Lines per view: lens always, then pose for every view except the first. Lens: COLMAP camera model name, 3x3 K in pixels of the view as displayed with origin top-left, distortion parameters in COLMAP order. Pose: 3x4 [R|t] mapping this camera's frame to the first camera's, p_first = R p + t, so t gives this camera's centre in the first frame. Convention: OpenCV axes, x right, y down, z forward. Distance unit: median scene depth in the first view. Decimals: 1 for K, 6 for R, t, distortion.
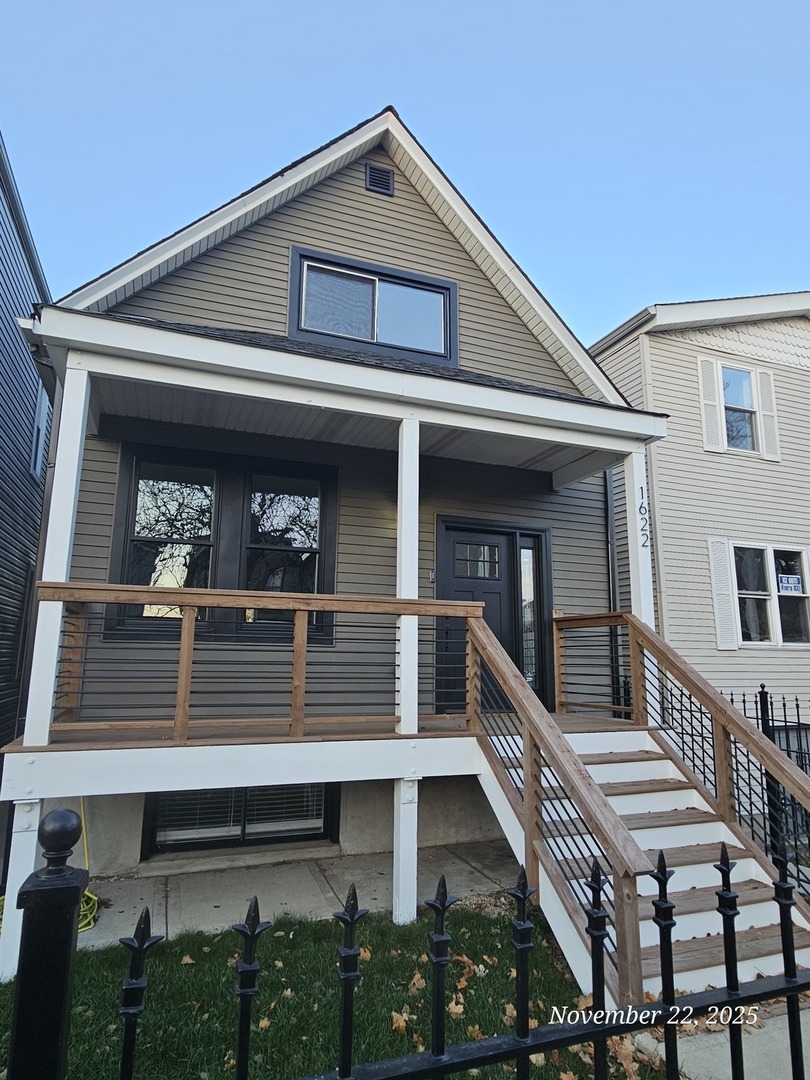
lens RADIAL K [[627.0, 0, 392.2], [0, 627.0, 541.3], [0, 0, 1]] dist [-0.005119, -0.000293]
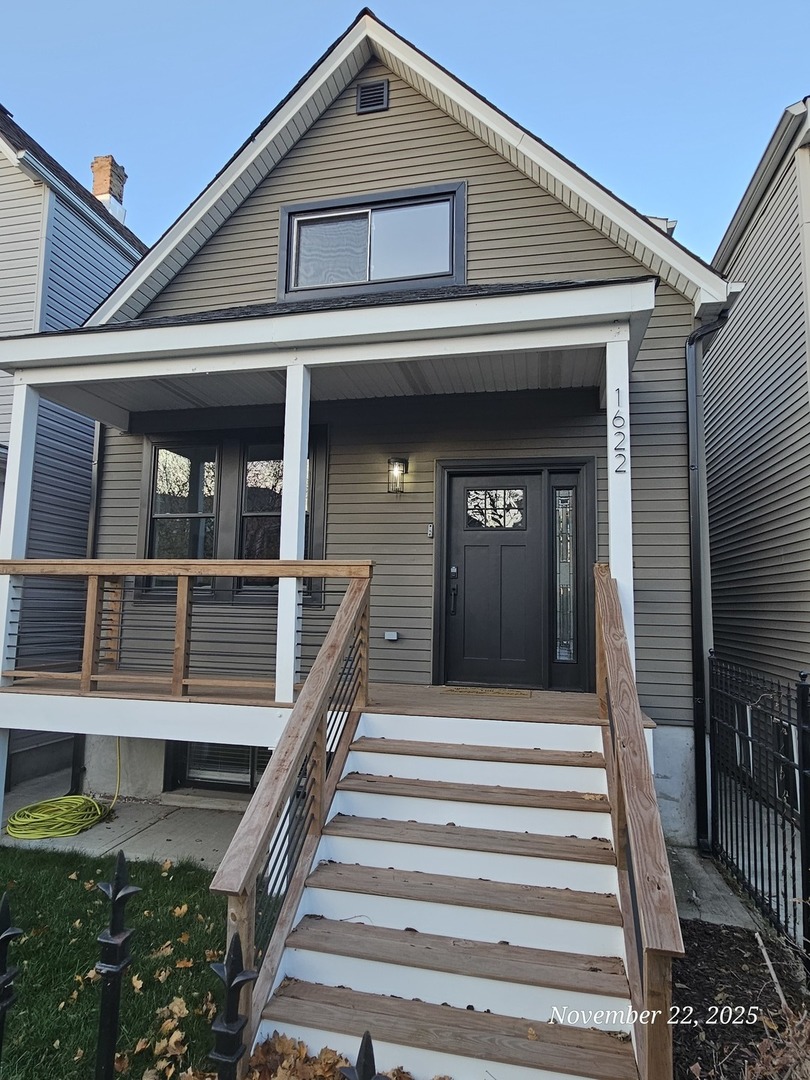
lens RADIAL K [[627.0, 0, 392.2], [0, 627.0, 541.3], [0, 0, 1]] dist [-0.005119, -0.000293]
pose [[0.841427, -0.056002, -0.537461, 0.540122], [0.090129, 0.995227, 0.037403, 0.034856], [0.532802, -0.079913, 0.842459, 0.242858]]
